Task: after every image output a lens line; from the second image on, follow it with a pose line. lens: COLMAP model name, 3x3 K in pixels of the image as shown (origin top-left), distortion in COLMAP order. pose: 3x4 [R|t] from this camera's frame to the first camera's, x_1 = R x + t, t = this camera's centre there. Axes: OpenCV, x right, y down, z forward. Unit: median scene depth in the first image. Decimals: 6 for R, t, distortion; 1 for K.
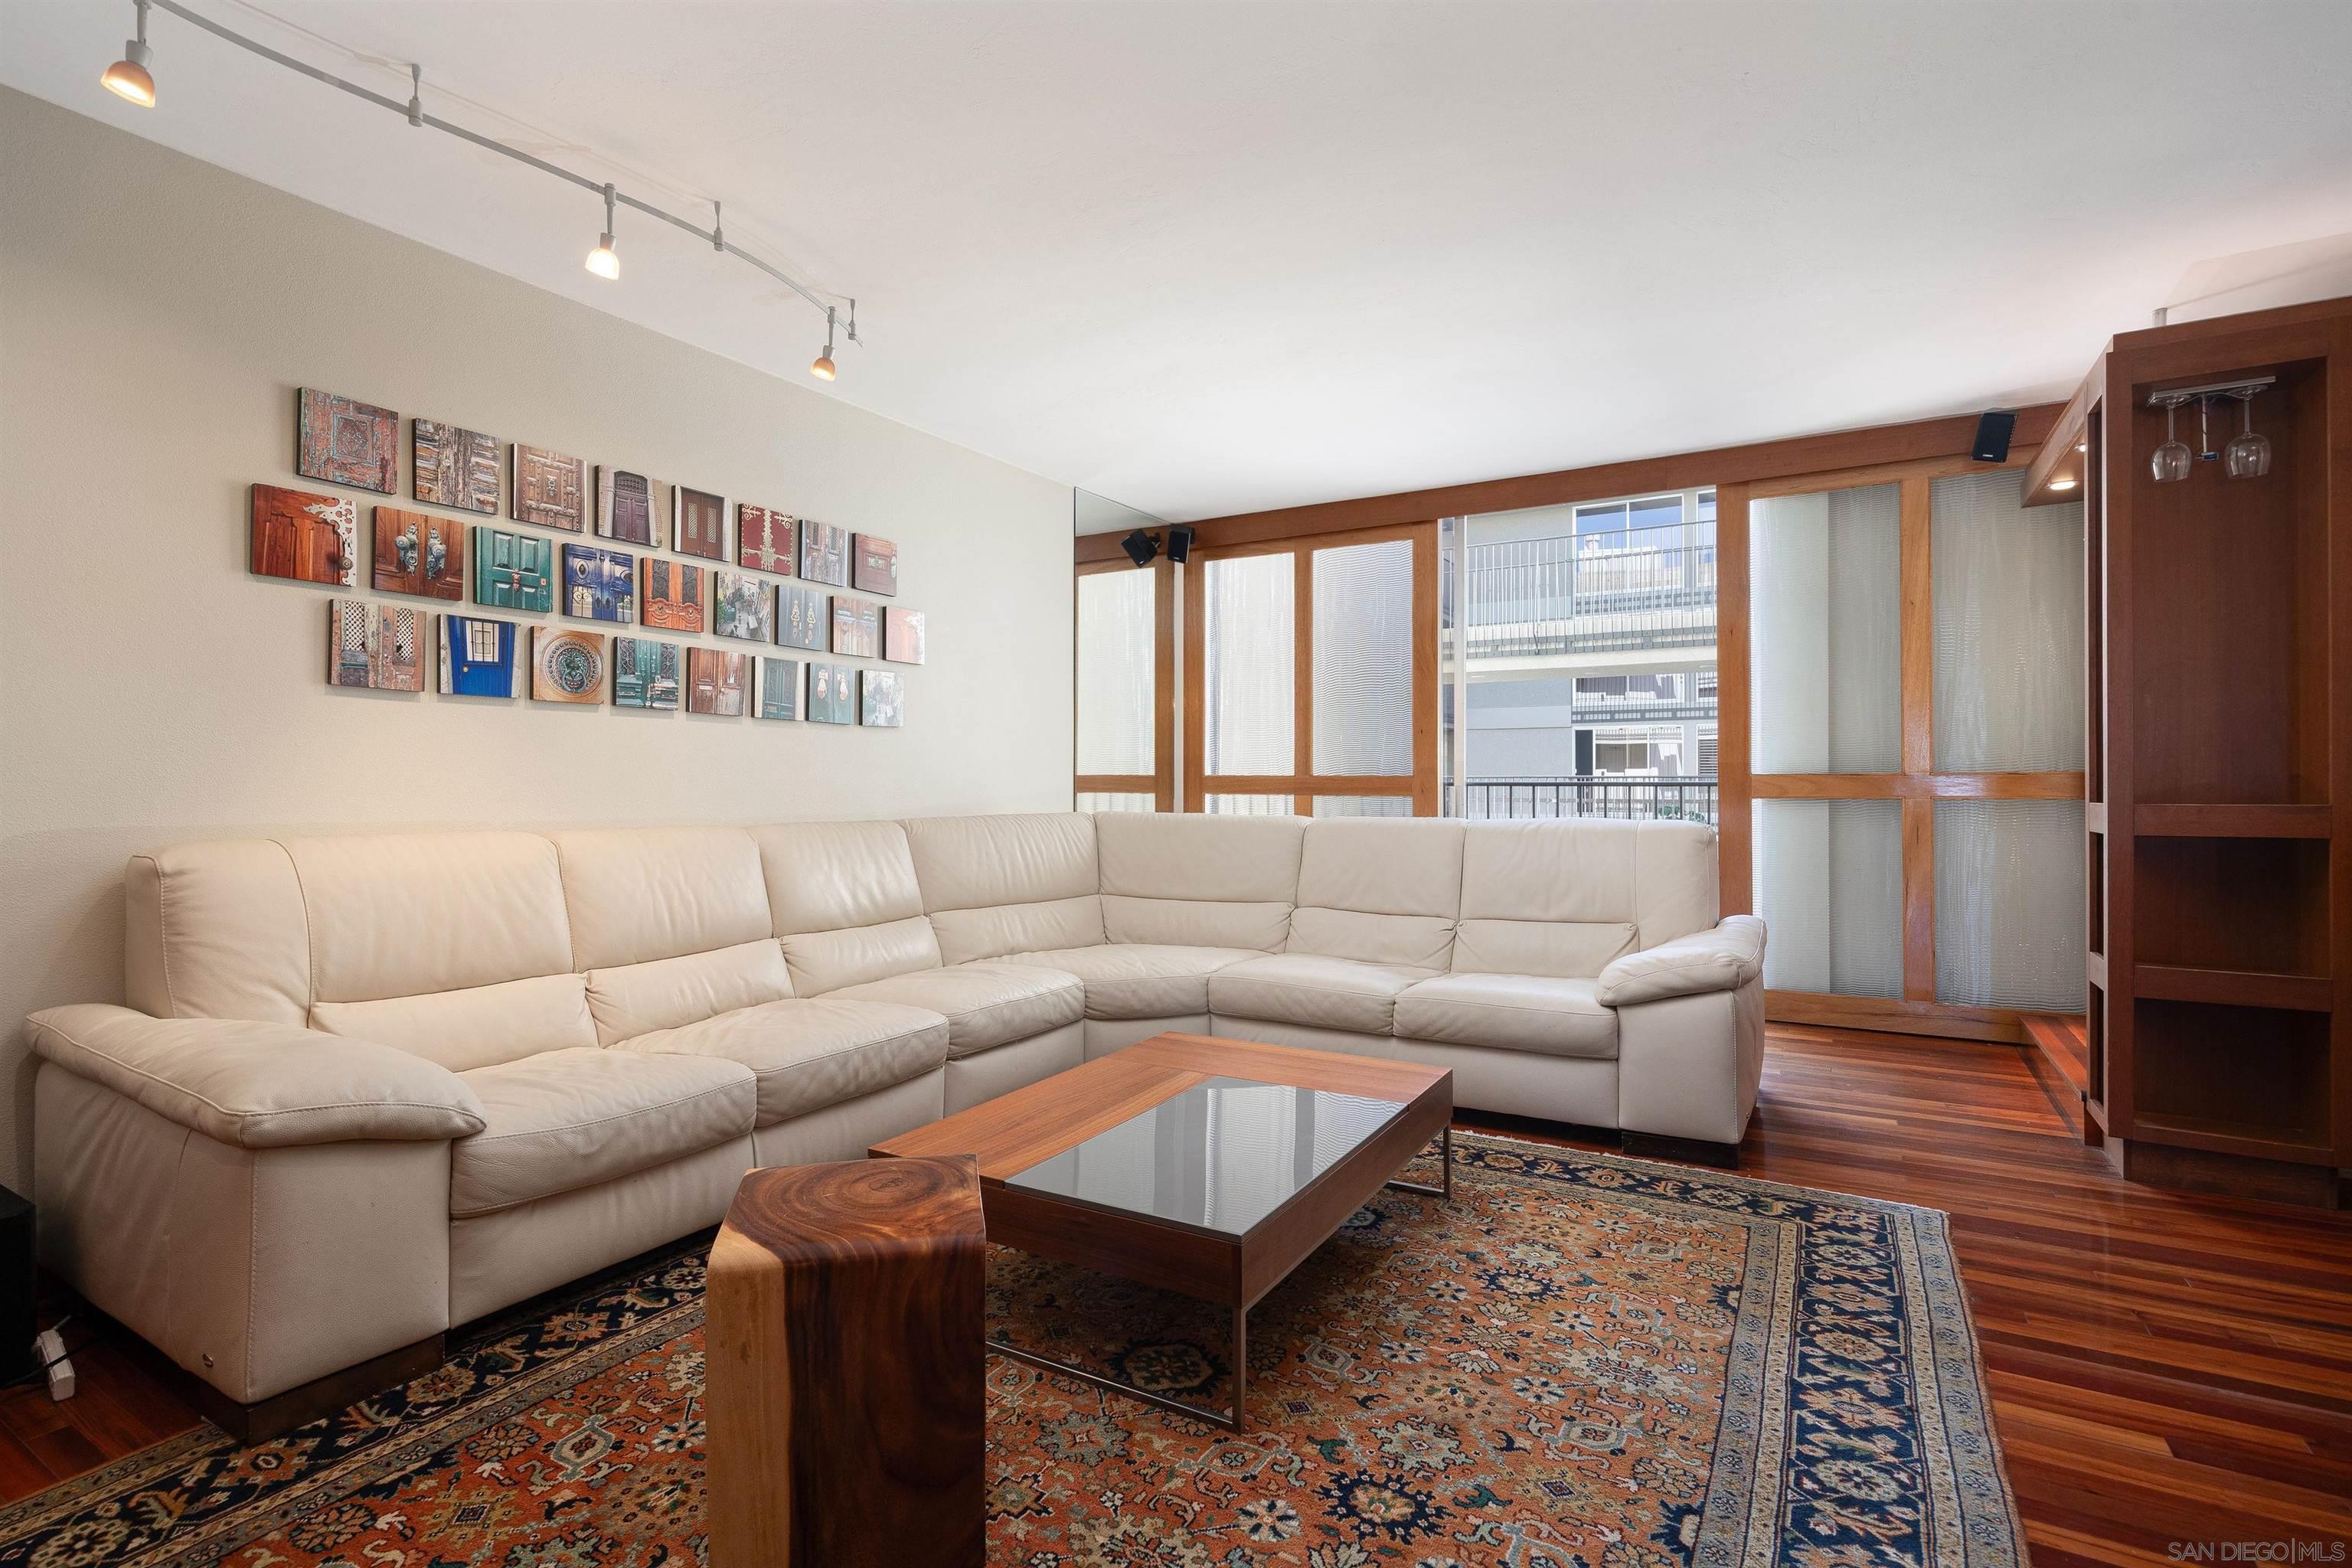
lens RADIAL K [[1126.5, 0, 1182.3], [0, 1126.5, 784.5], [0, 0, 1]] dist [-0.011390, 0.000583]
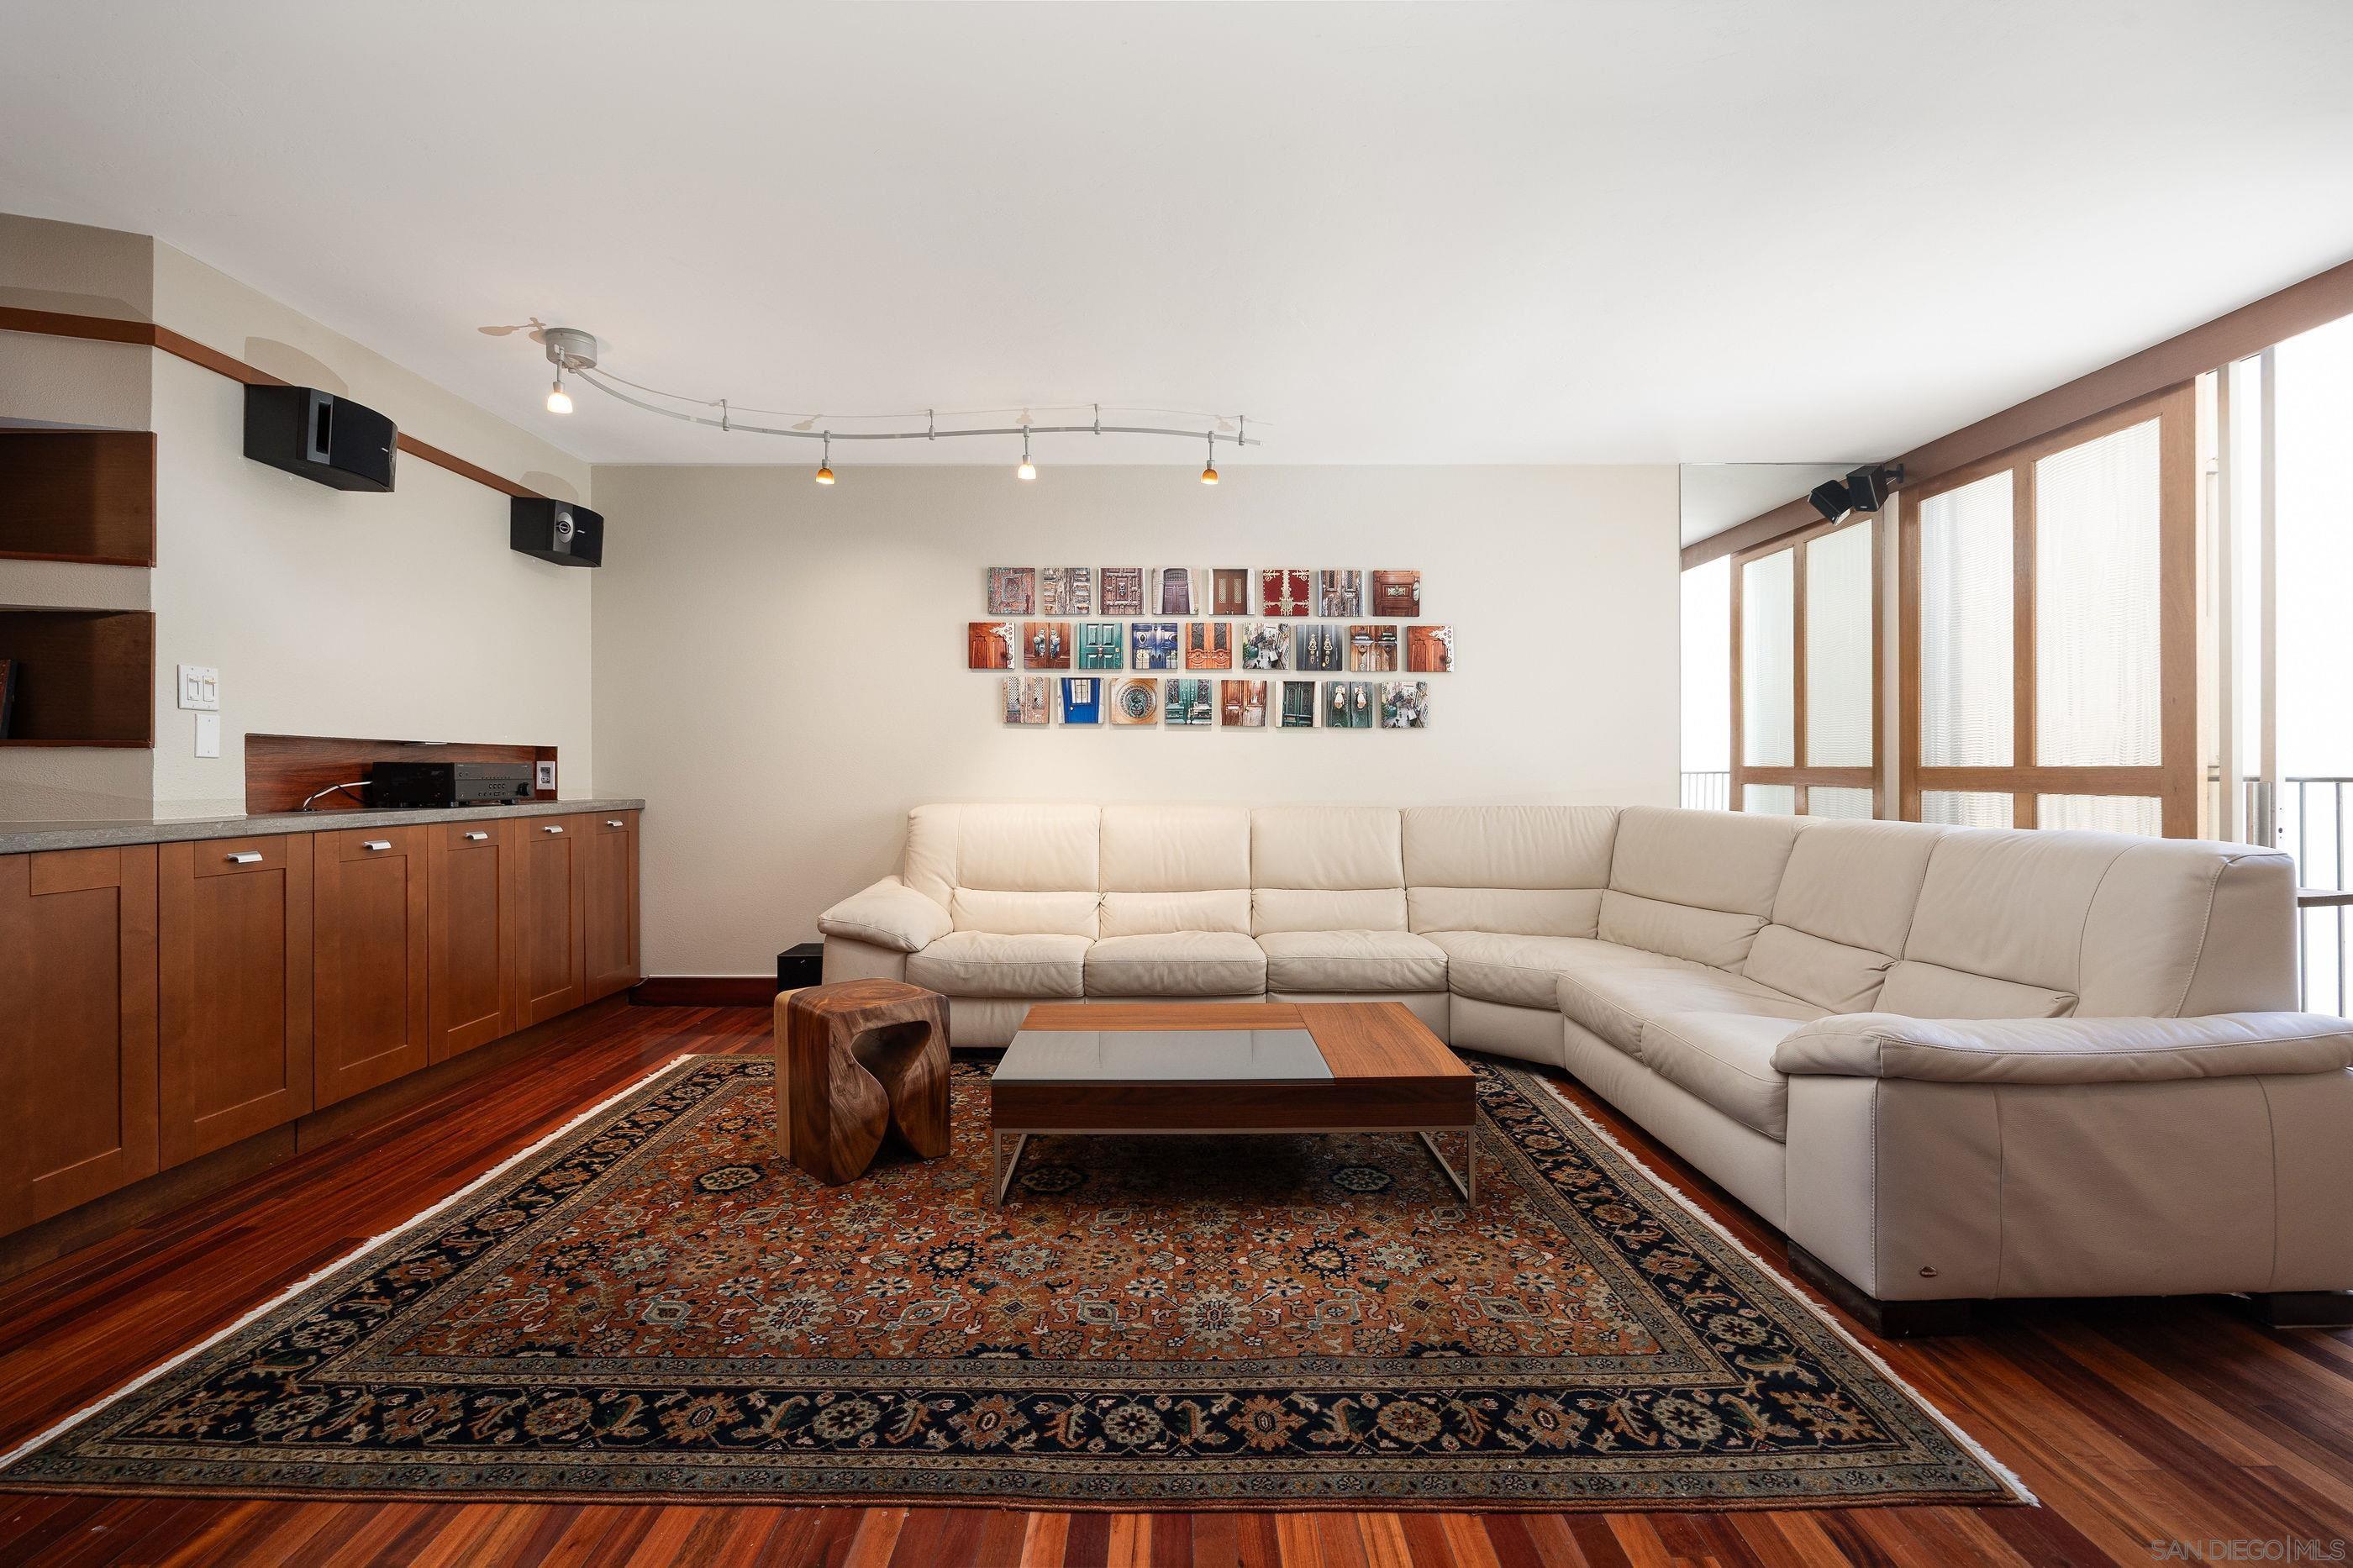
lens RADIAL K [[1126.9, 0, 1181.9], [0, 1126.9, 779.7], [0, 0, 1]] dist [-0.011390, 0.000583]
pose [[0.494125, 0.006069, -0.869370, 0.881637], [-0.002722, 0.999982, 0.005433, -0.004101], [0.869387, -0.000318, 0.494132, 0.283846]]
